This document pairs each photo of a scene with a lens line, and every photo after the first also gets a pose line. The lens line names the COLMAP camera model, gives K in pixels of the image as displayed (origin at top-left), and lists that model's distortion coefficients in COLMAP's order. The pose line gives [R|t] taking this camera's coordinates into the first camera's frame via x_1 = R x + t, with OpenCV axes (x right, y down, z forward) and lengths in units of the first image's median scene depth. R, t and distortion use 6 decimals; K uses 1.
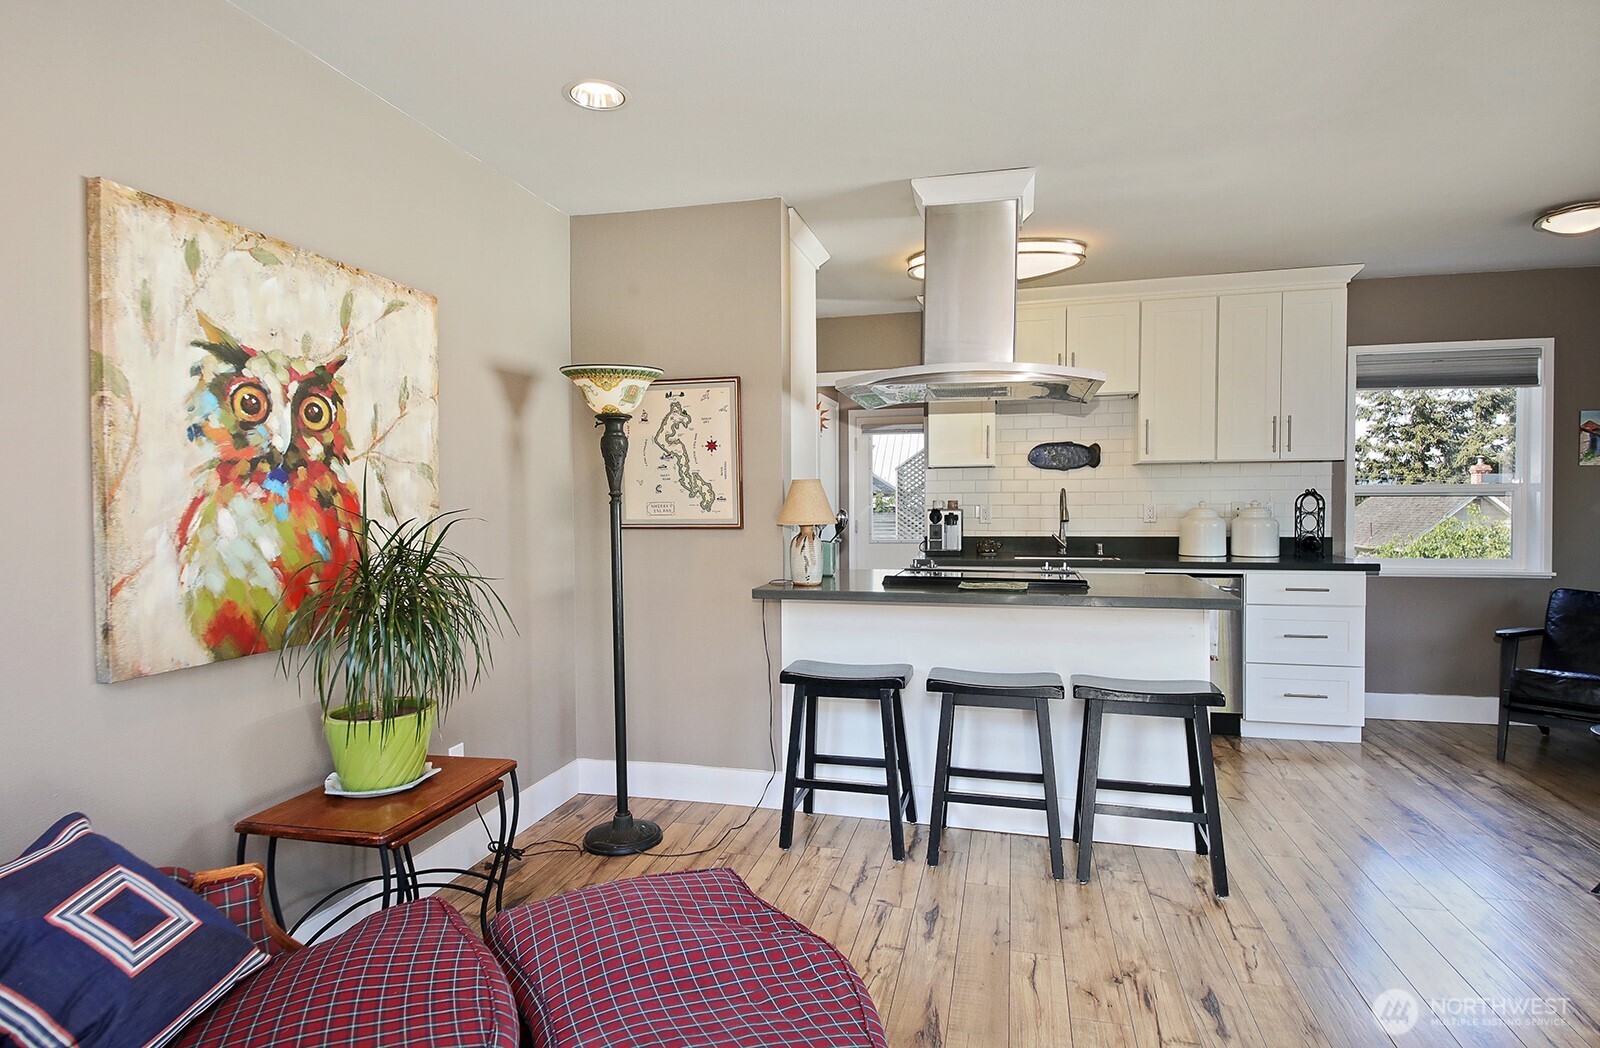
lens RADIAL K [[862.0, 0, 799.7], [0, 862.0, 520.6], [0, 0, 1]] dist [-0.008438, -0.000752]
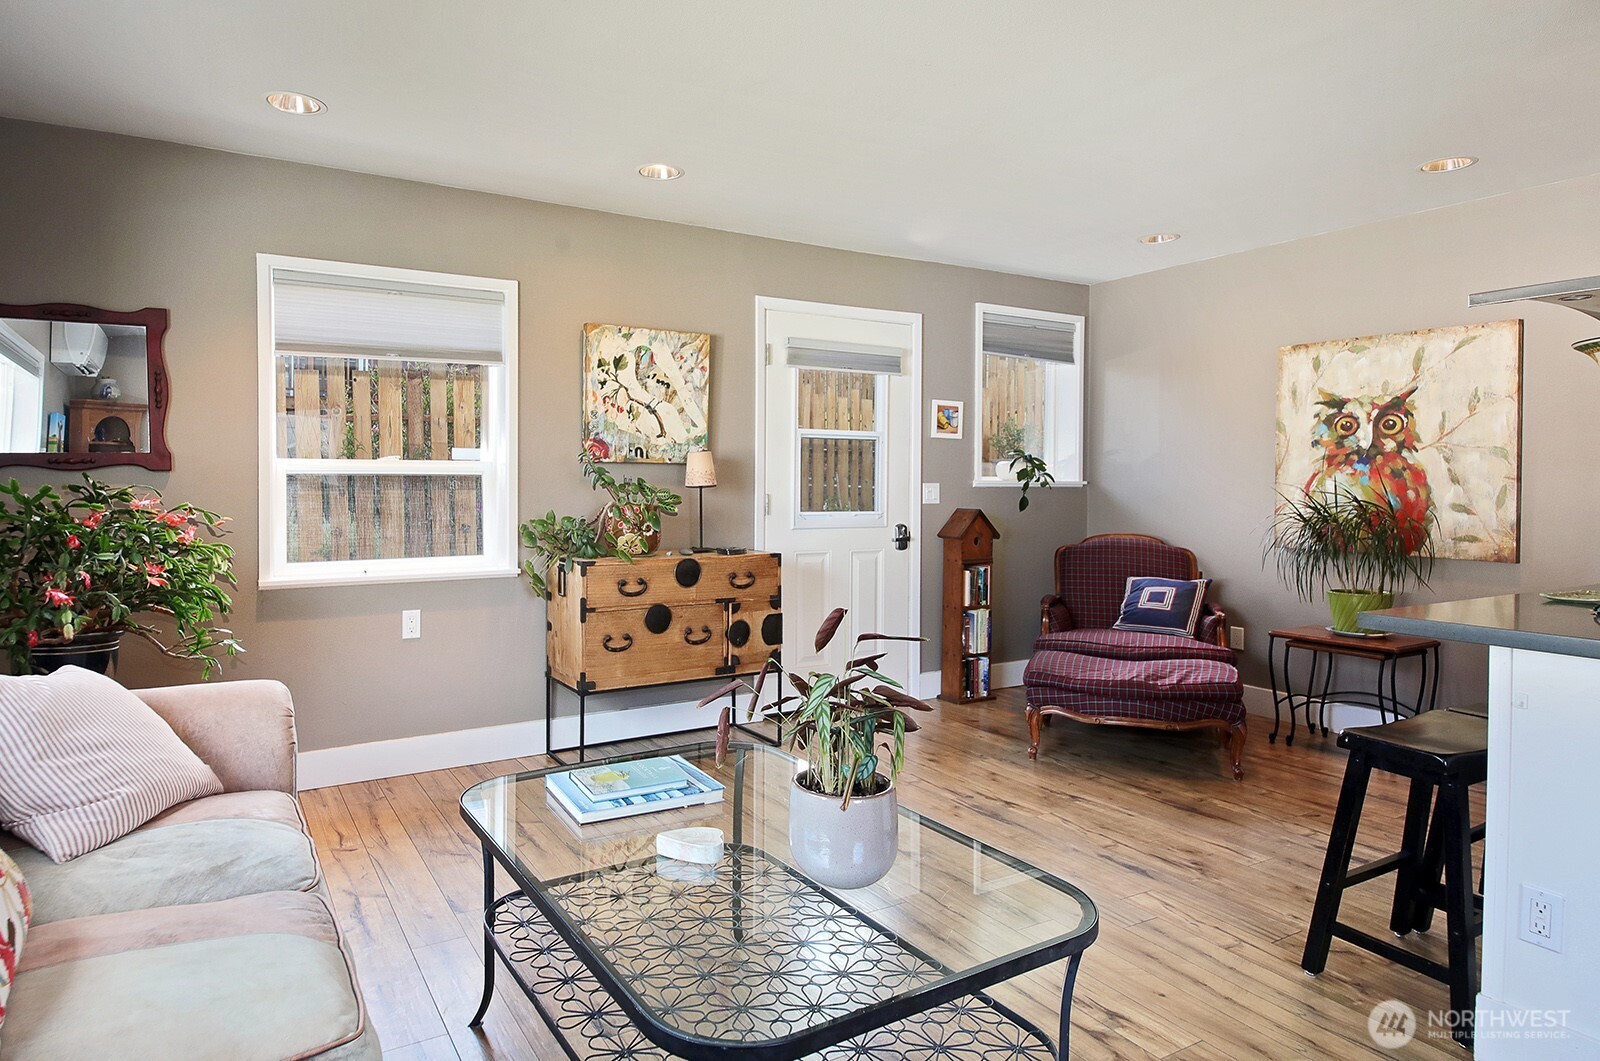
lens RADIAL K [[948.7, 0, 798.6], [0, 948.7, 521.8], [0, 0, 1]] dist [-0.000966, -0.000140]
pose [[-0.683871, 0.032406, -0.728883, 1.775811], [-0.016597, 0.998064, 0.059946, -0.023686], [0.729414, 0.053093, -0.682009, 1.523717]]
